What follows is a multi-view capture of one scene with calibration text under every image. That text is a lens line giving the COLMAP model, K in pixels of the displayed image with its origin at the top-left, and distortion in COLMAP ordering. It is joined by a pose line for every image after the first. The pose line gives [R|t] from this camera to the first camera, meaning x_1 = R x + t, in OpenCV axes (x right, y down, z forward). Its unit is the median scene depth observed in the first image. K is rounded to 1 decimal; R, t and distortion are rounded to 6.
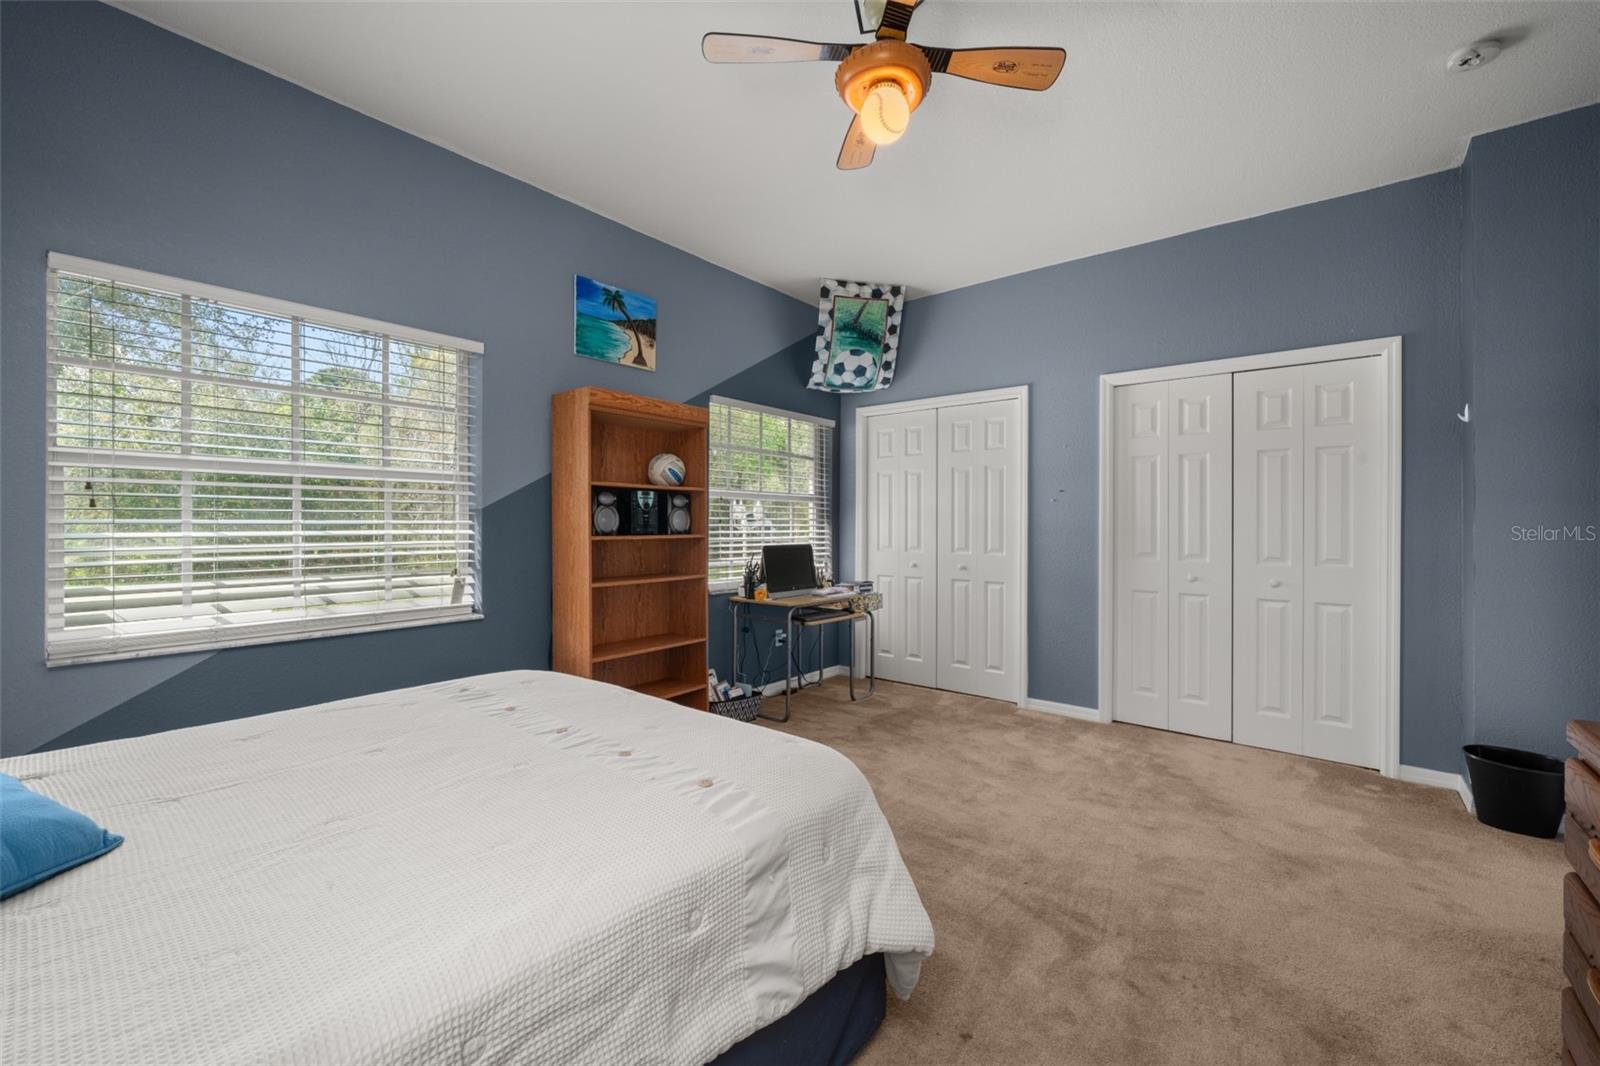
lens RADIAL K [[629.7, 0, 800.0], [0, 629.7, 533.0], [0, 0, 1]] dist [-0.022317, -0.000016]
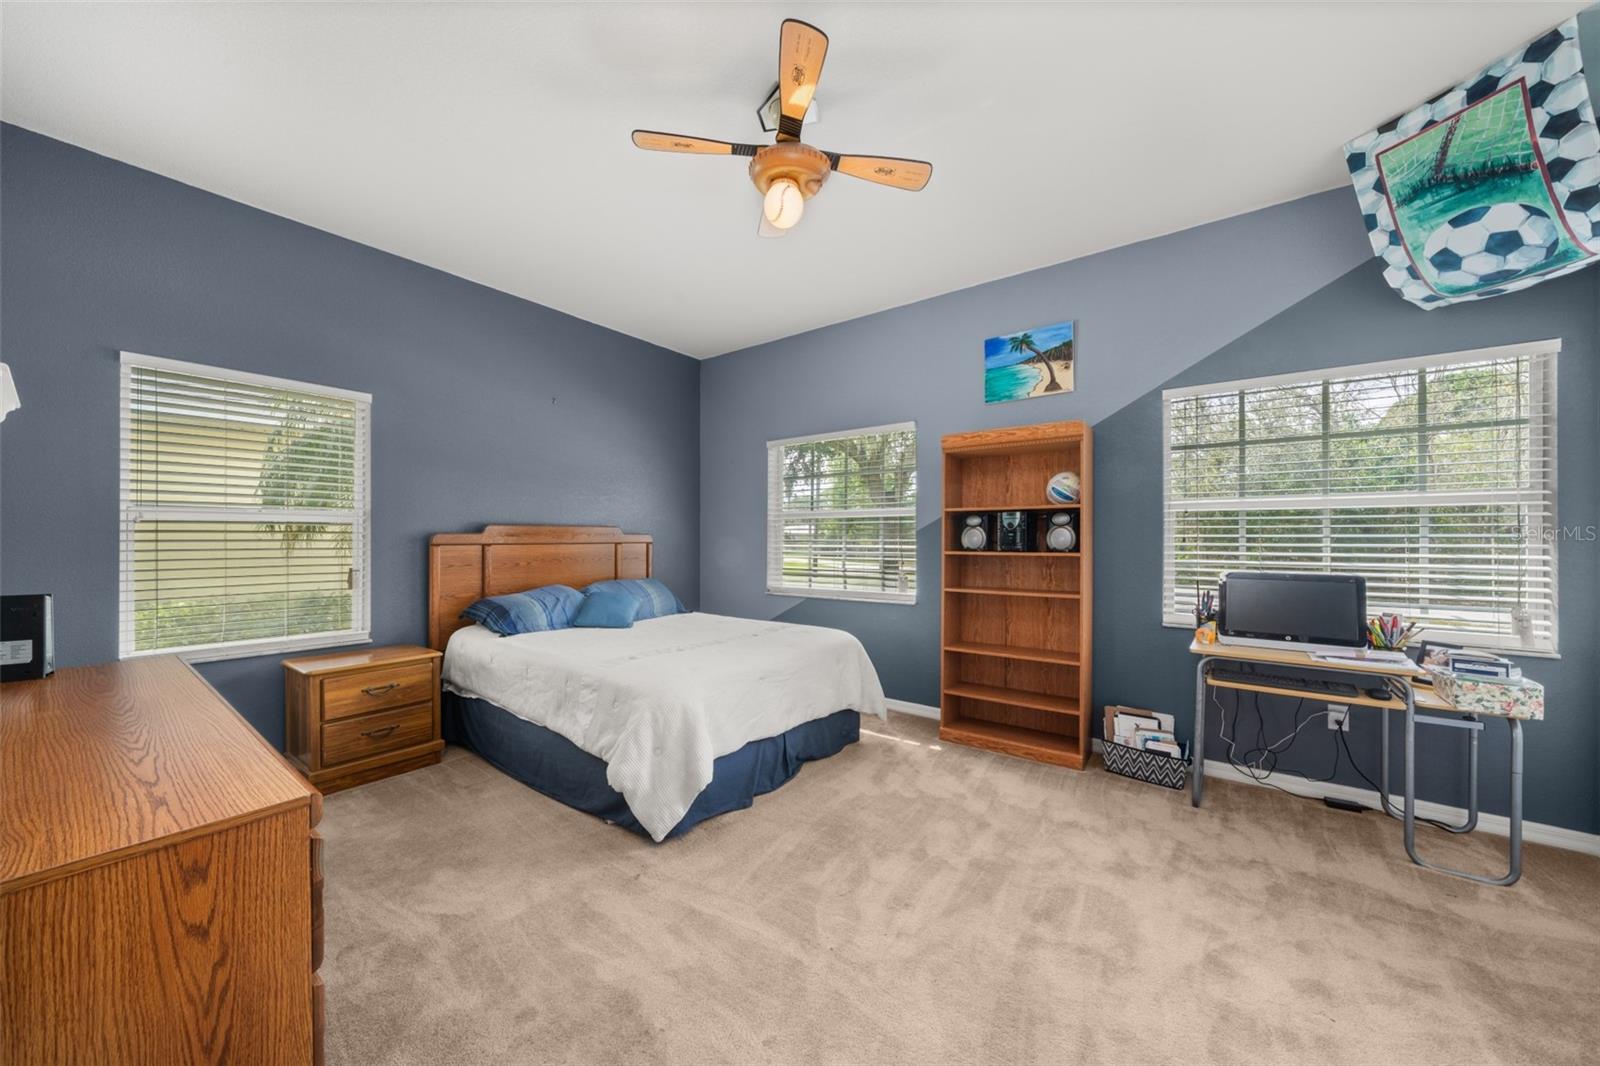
lens RADIAL K [[554.8, 0, 793.8], [0, 554.8, 546.1], [0, 0, 1]] dist [-0.005197, -0.000049]
pose [[0.061284, 0.002694, -0.998117, 0.618183], [-0.020597, 0.999787, 0.001434, 0.000040], [0.997908, 0.020470, 0.061327, 0.491852]]
